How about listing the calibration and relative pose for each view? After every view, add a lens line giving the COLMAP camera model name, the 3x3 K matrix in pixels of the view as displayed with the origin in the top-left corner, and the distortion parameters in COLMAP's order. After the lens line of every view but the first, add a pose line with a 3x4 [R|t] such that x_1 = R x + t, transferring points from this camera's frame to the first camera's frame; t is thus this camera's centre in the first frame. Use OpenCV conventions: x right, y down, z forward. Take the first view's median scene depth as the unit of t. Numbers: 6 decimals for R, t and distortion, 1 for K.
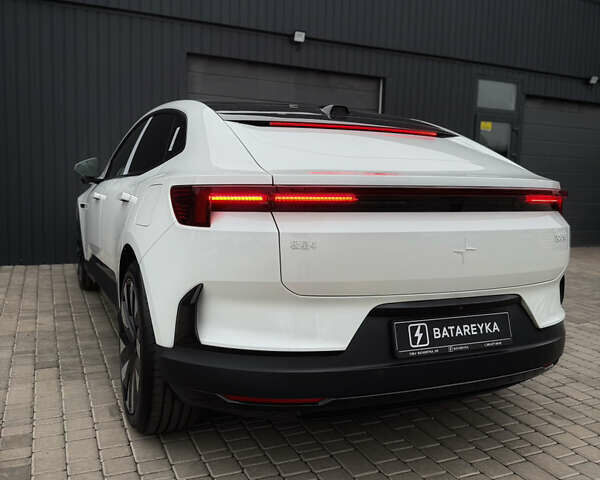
lens RADIAL K [[558.1, 0, 300.0], [0, 558.1, 240.0], [0, 0, 1]] dist [0.008811, -0.090126]
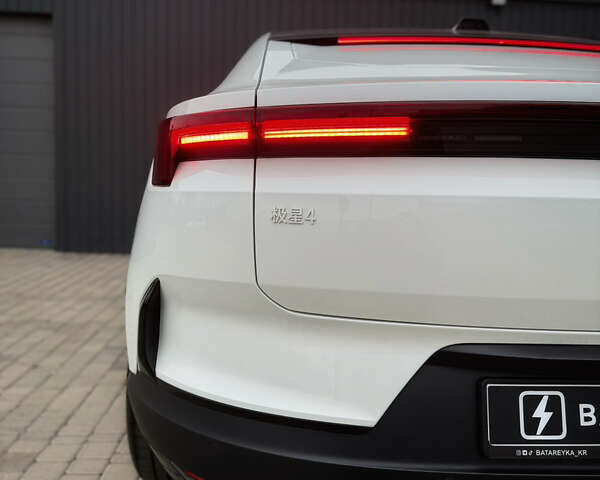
lens RADIAL K [[558.1, 0, 300.0], [0, 558.1, 240.0], [0, 0, 1]] dist [0.008811, -0.090126]
pose [[0.925579, 0.040000, -0.376435, 0.195646], [-0.044784, 0.998989, -0.003961, 0.030937], [0.375896, 0.020524, 0.926435, 0.479918]]
